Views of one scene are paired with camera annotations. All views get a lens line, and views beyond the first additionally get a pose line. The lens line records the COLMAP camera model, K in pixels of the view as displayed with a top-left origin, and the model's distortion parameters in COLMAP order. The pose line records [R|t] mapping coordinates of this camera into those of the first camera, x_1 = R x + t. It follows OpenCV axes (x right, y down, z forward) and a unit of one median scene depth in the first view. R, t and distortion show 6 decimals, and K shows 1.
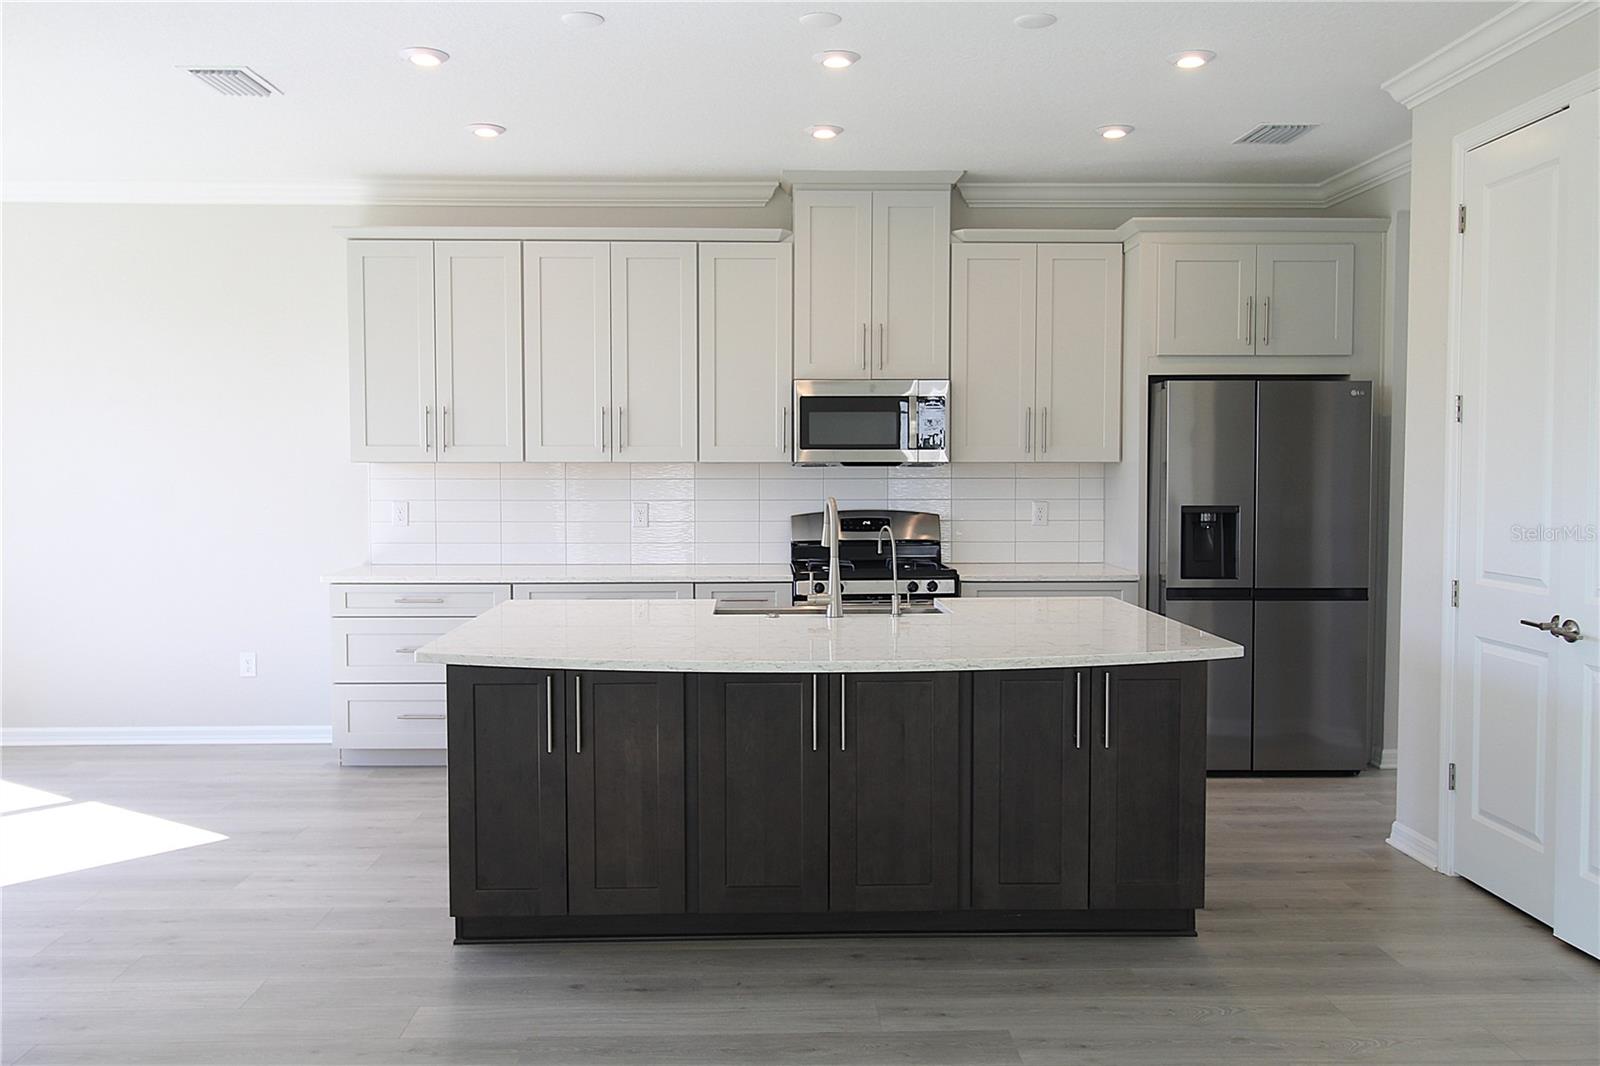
lens RADIAL K [[1276.7, 0, 785.8], [0, 1276.7, 538.8], [0, 0, 1]] dist [0.026299, -0.015147]
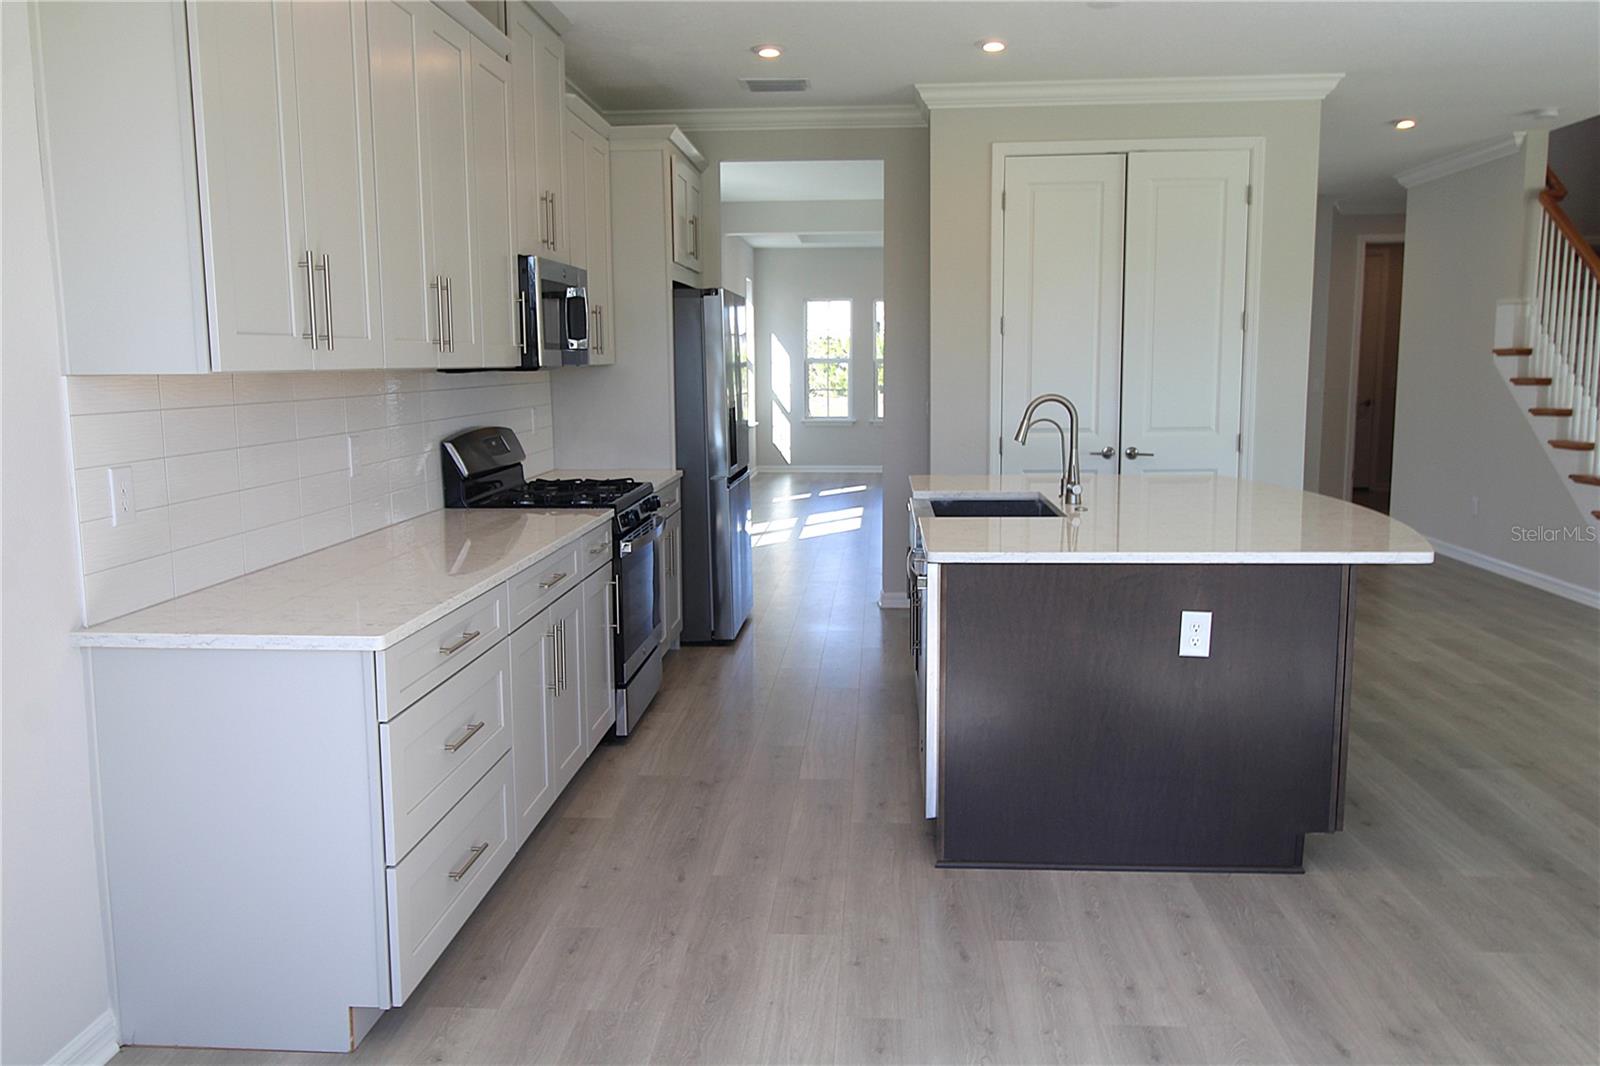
lens RADIAL K [[1276.7, 0, 802.0], [0, 1276.7, 531.5], [0, 0, 1]] dist [0.026299, -0.015147]
pose [[0.088752, -0.134570, 0.986922, -0.764601], [0.064557, 0.989525, 0.129119, -0.052143], [-0.993959, 0.052254, 0.096510, 0.806087]]
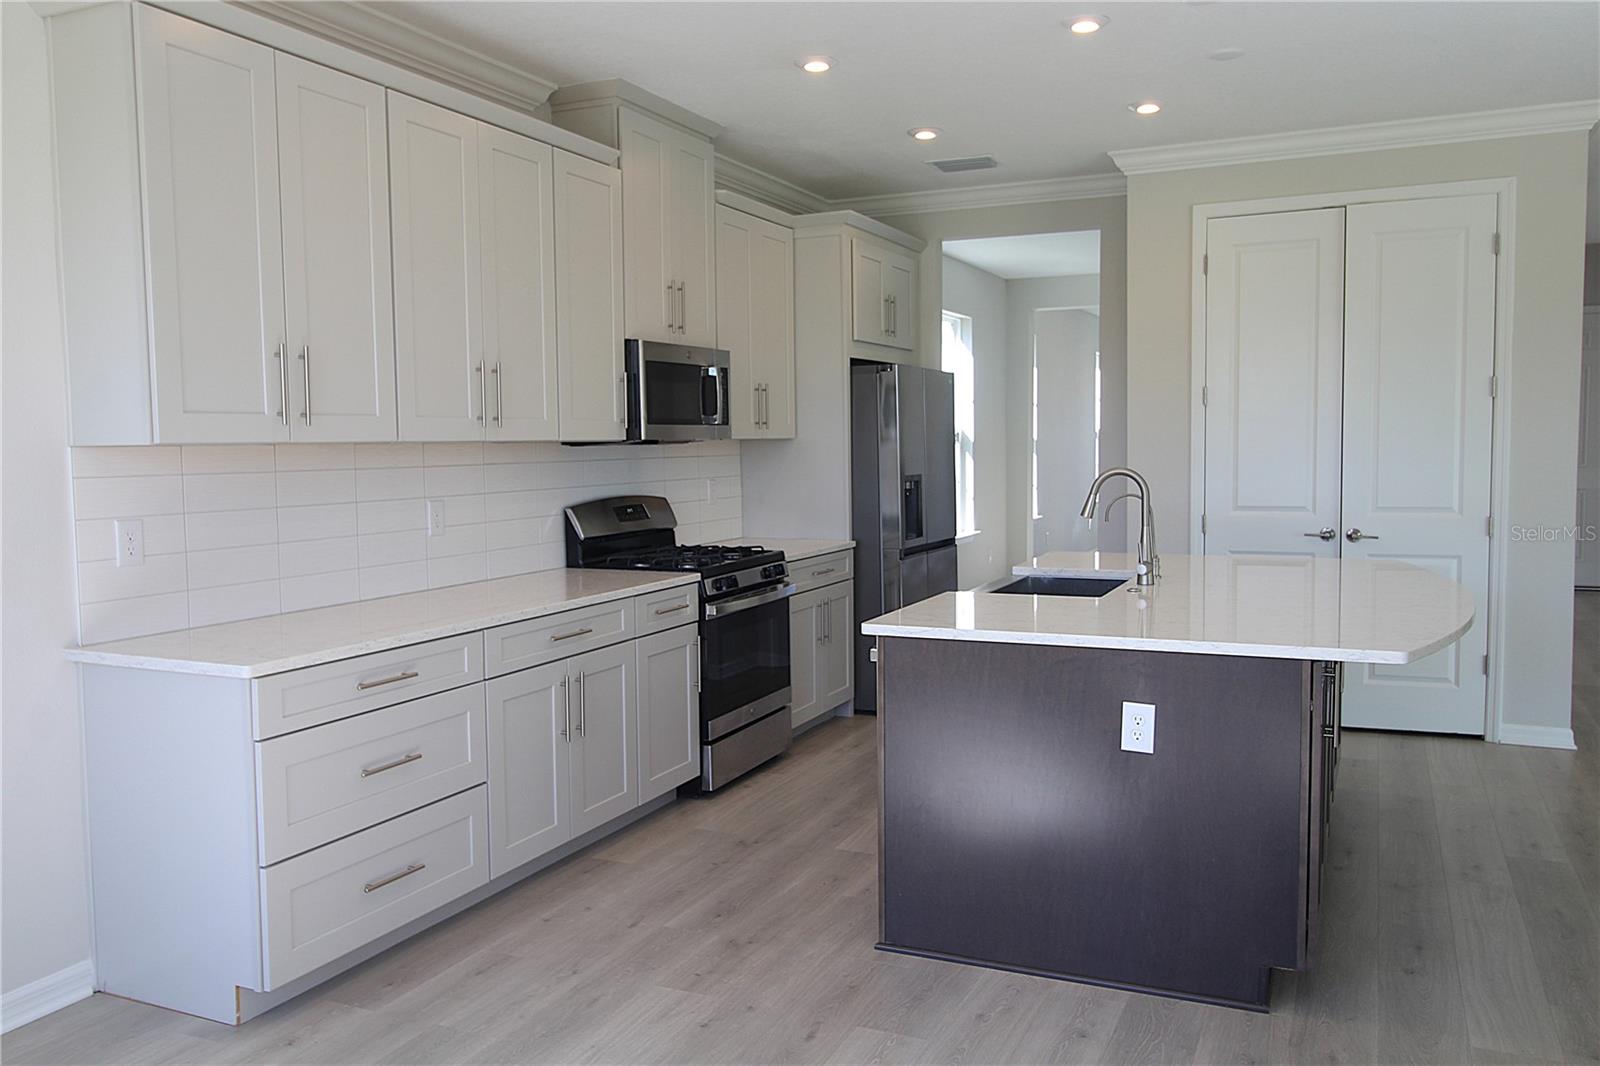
lens RADIAL K [[1276.7, 0, 800.2], [0, 1276.7, 526.5], [0, 0, 1]] dist [0.026299, -0.015147]
pose [[0.436183, -0.066826, 0.897373, -0.714295], [0.062778, 0.997069, 0.043736, -0.034618], [-0.897666, 0.037258, 0.439099, 0.570119]]
